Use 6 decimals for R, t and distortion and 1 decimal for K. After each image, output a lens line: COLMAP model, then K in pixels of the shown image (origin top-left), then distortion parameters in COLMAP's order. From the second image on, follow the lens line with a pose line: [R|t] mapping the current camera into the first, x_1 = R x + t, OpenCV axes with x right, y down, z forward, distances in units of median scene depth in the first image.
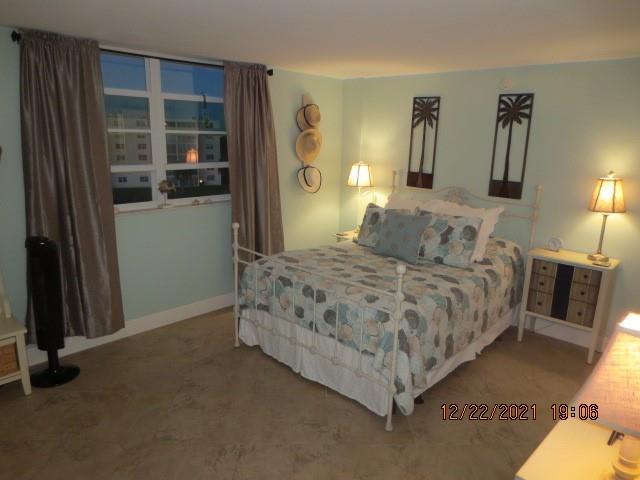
lens RADIAL K [[455.9, 0, 323.0], [0, 455.9, 237.7], [0, 0, 1]] dist [-0.031731, 0.016399]
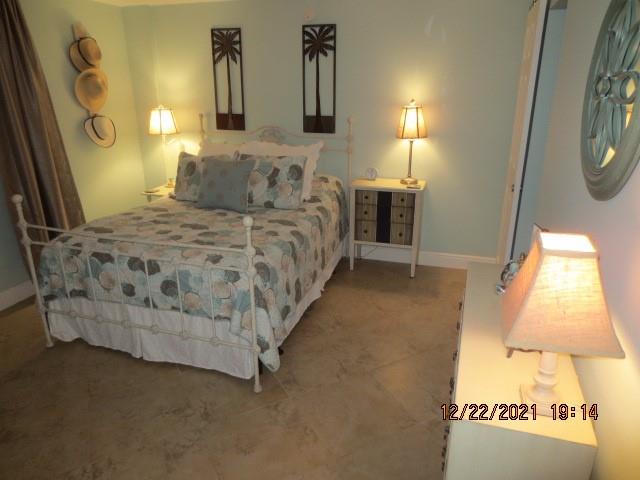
lens RADIAL K [[455.9, 0, 322.9], [0, 455.9, 237.3], [0, 0, 1]] dist [-0.031731, 0.016399]
pose [[0.897426, -0.173733, 0.405517, -0.045443], [0.124347, 0.981538, 0.145328, -0.008498], [-0.423278, -0.079996, 0.902461, 0.083054]]
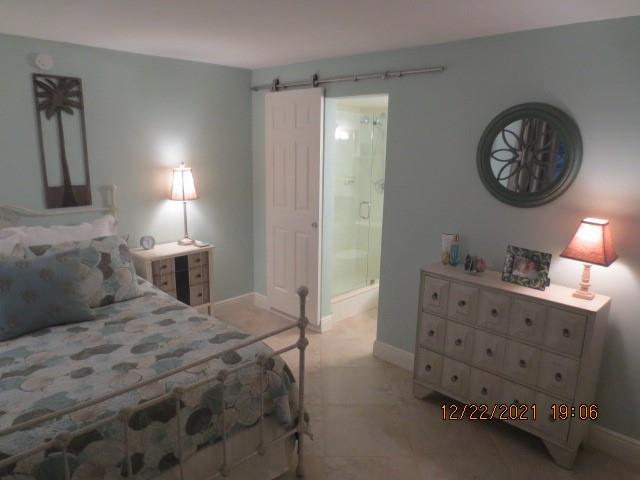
lens RADIAL K [[455.9, 0, 316.3], [0, 455.9, 241.9], [0, 0, 1]] dist [-0.031731, 0.016399]
pose [[0.008482, -0.243029, 0.969982, -0.439270], [0.203129, 0.950211, 0.236299, -0.147988], [-0.979115, 0.195027, 0.057425, 0.615862]]
